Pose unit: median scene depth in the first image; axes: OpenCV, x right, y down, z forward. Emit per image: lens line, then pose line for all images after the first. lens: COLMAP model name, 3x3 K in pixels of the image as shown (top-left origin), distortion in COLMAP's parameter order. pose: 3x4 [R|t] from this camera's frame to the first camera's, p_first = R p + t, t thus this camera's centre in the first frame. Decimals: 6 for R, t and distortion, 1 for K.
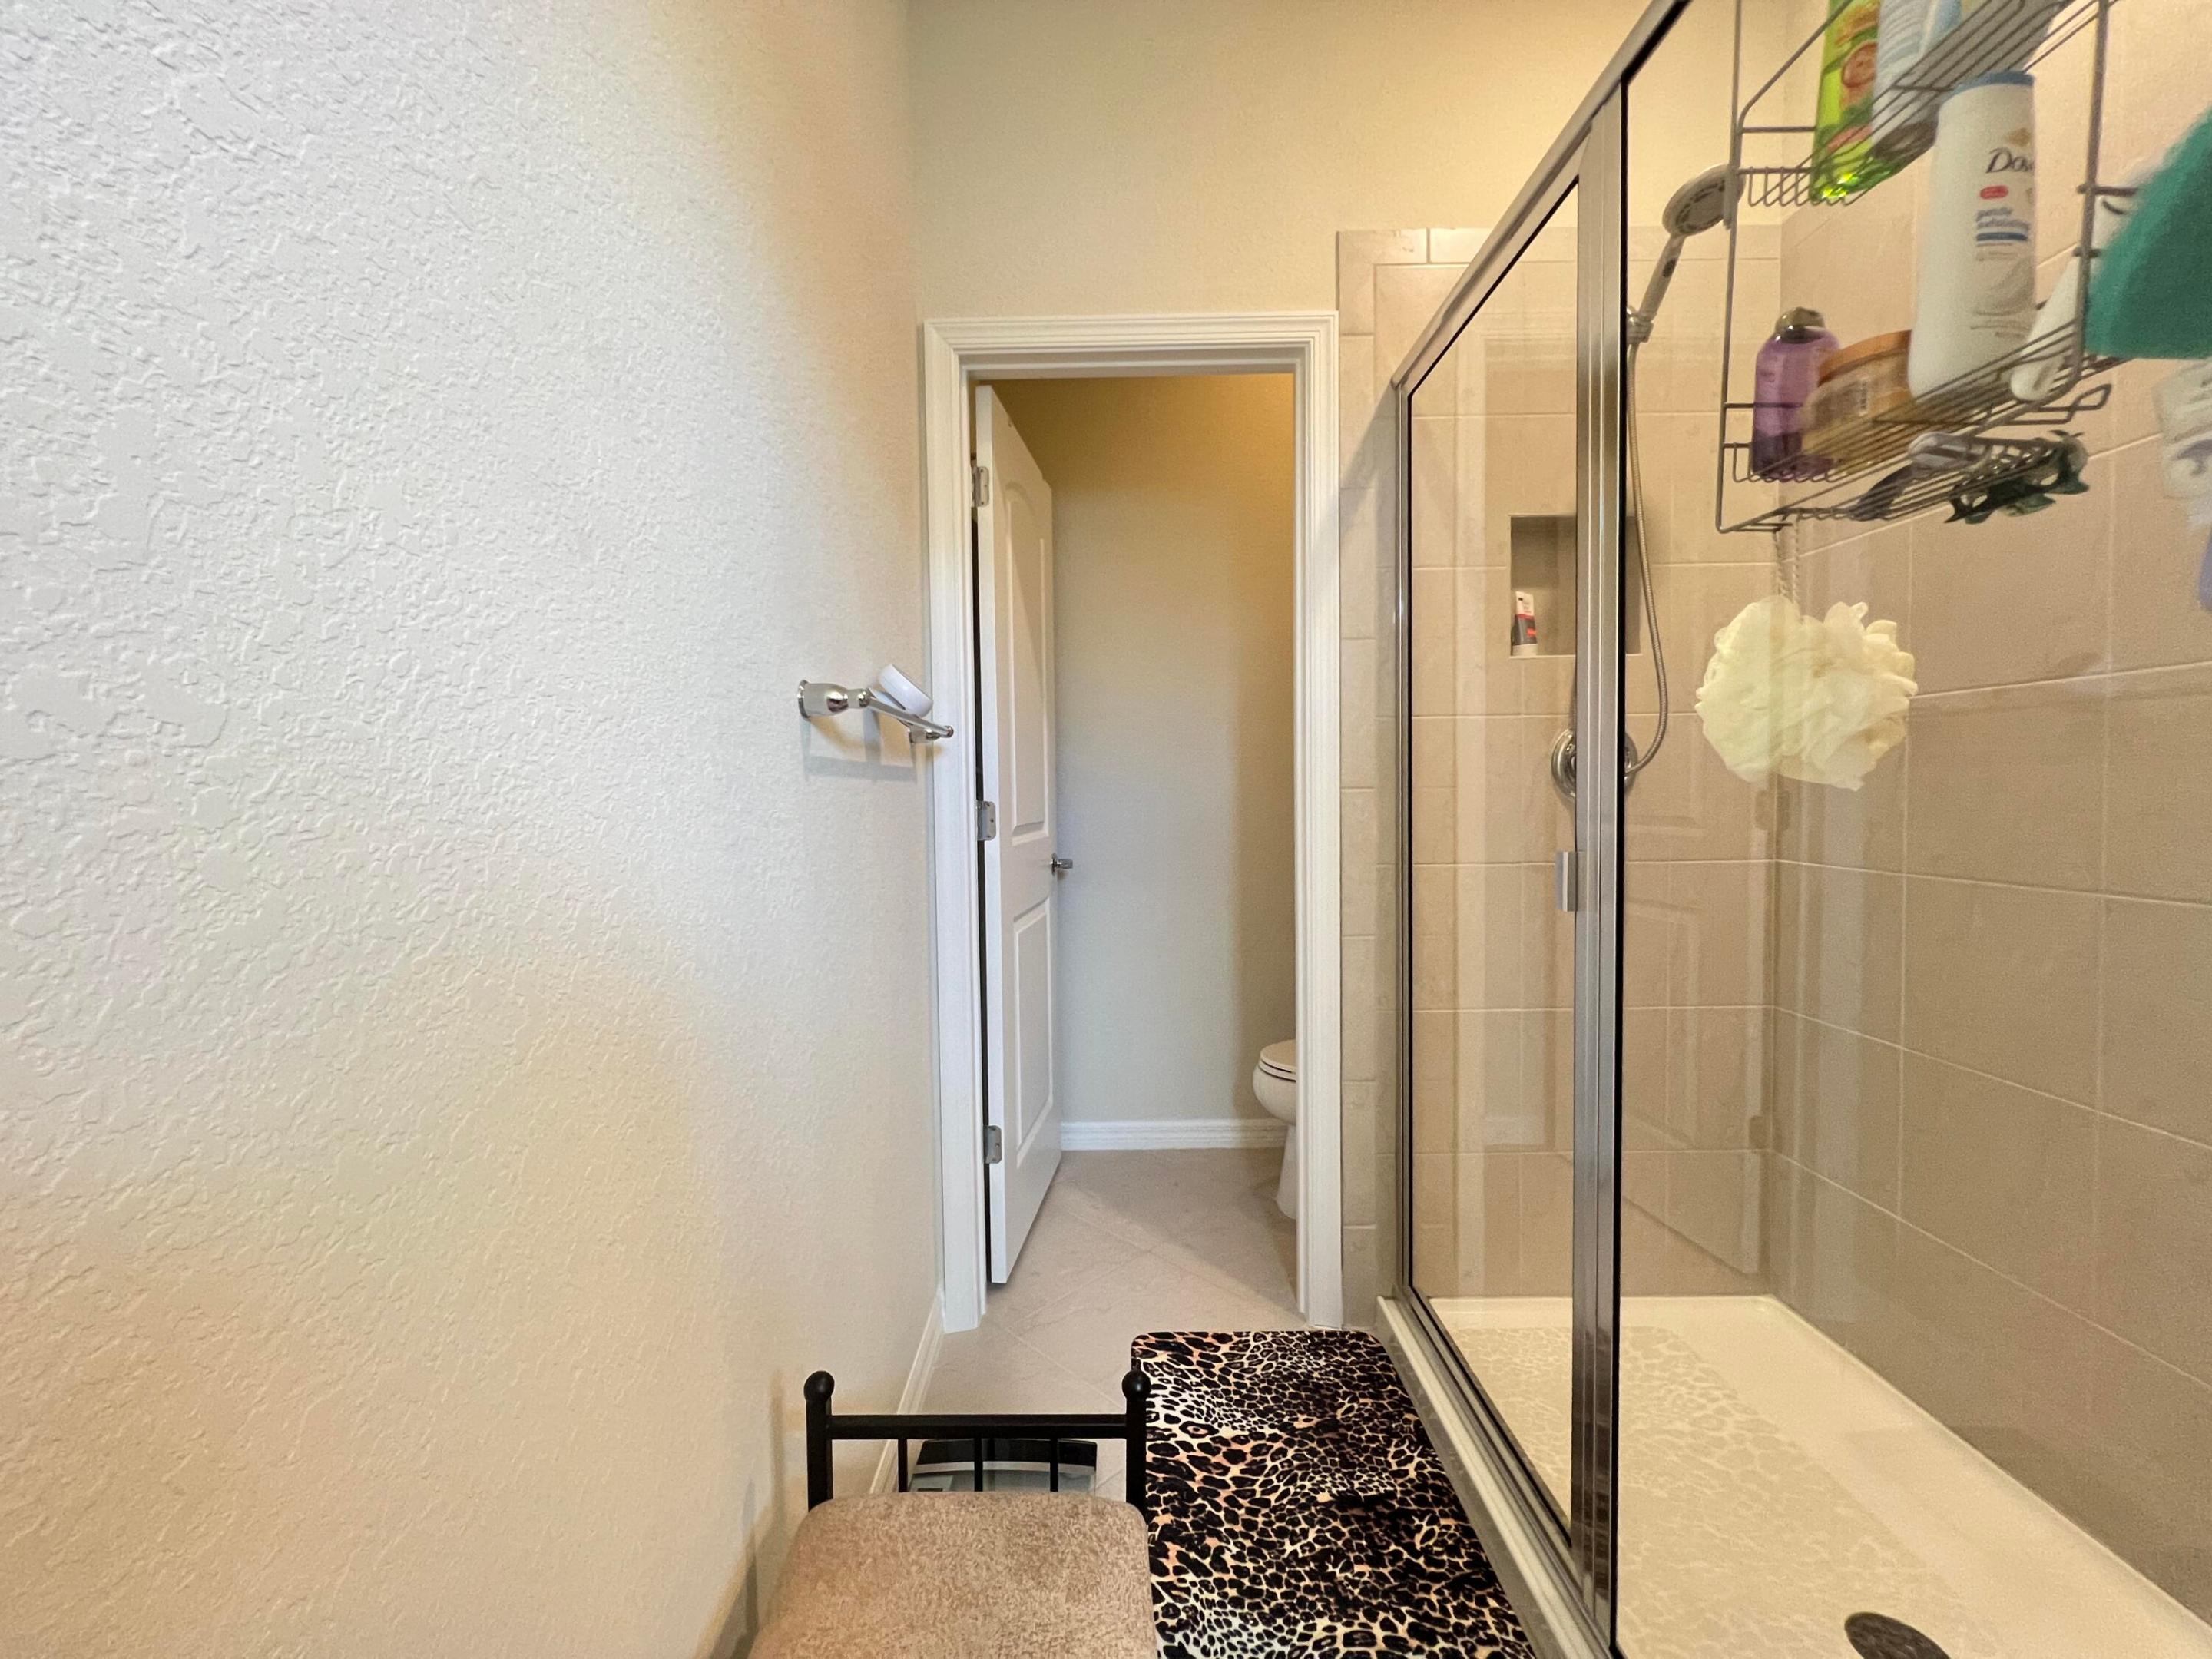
lens RADIAL K [[881.4, 0, 1100.9], [0, 881.4, 825.5], [0, 0, 1]] dist [-0.005461, 0.000229]
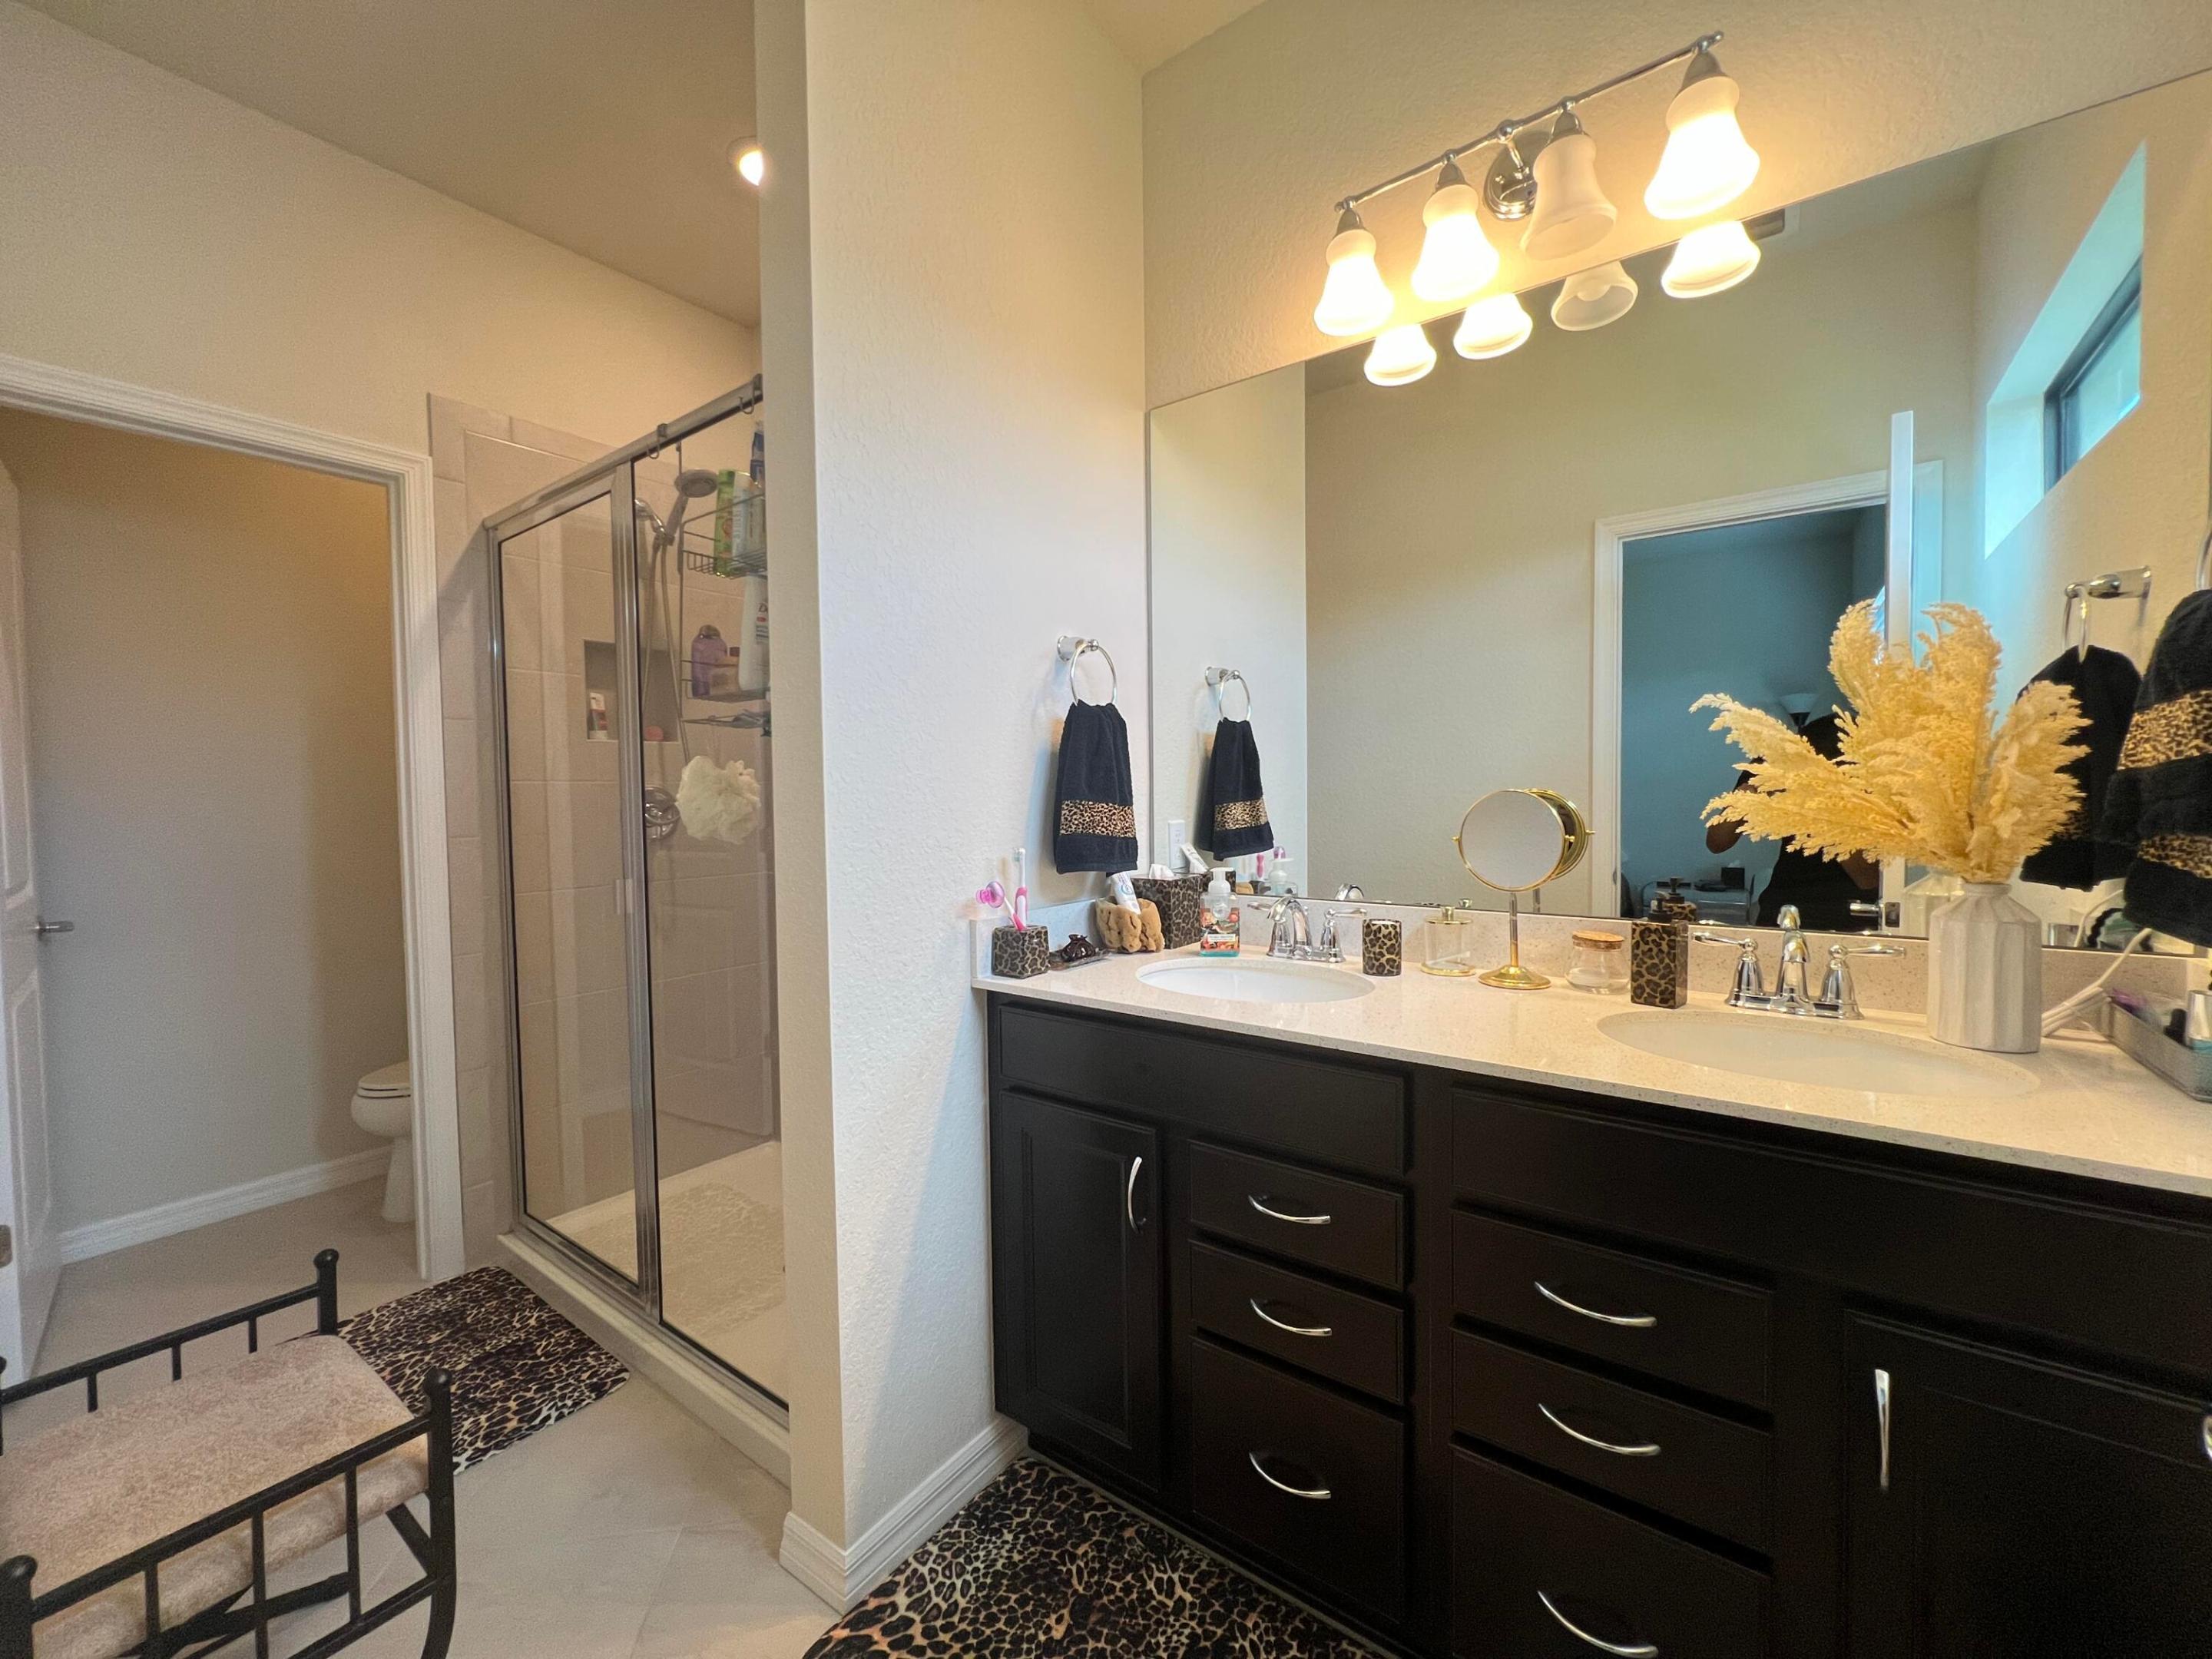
lens RADIAL K [[881.4, 0, 1100.9], [0, 881.4, 825.5], [0, 0, 1]] dist [-0.005461, 0.000229]
pose [[0.591949, -0.023032, 0.805646, -0.187131], [0.035812, 0.999356, 0.002257, -0.029373], [-0.805179, 0.027516, 0.592393, -0.497350]]
